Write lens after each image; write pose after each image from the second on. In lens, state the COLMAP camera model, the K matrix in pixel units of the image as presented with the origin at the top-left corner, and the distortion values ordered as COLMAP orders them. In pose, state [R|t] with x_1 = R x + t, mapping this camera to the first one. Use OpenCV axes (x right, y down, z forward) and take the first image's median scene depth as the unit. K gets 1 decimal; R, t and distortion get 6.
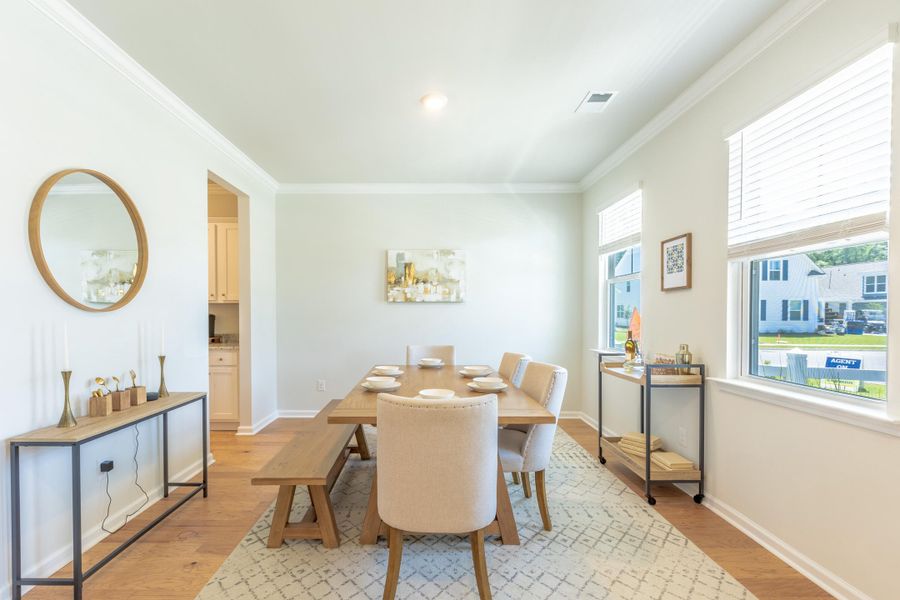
lens RADIAL K [[421.5, 0, 427.0], [0, 421.5, 323.8], [0, 0, 1]] dist [-0.001131, 0.000011]
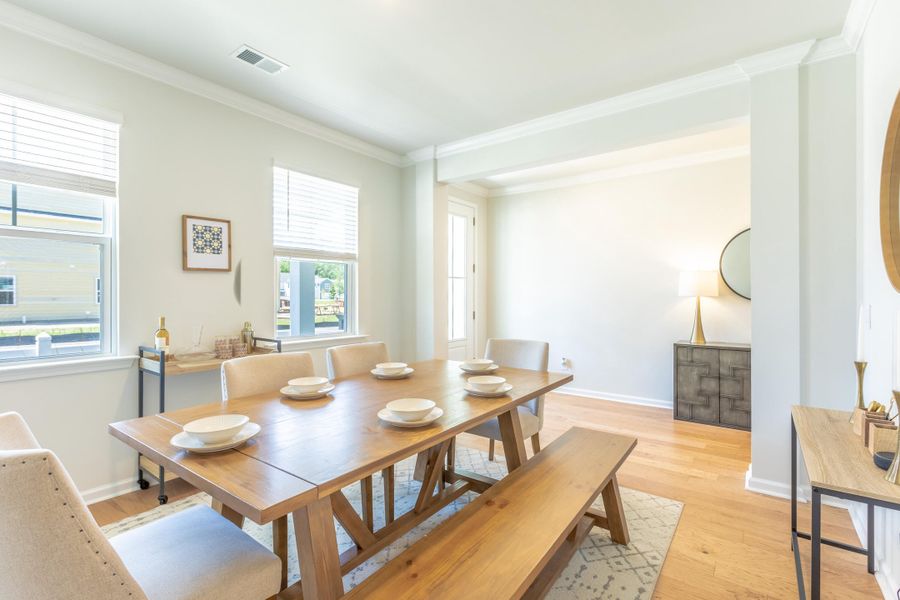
lens RADIAL K [[419.0, 0, 451.7], [0, 419.0, 308.7], [0, 0, 1]] dist [-0.007284, -0.000354]
pose [[-0.811355, -0.019168, 0.584240, -0.461044], [0.012975, 0.998625, 0.050782, -0.037361], [-0.584410, 0.048783, -0.809991, 1.525032]]
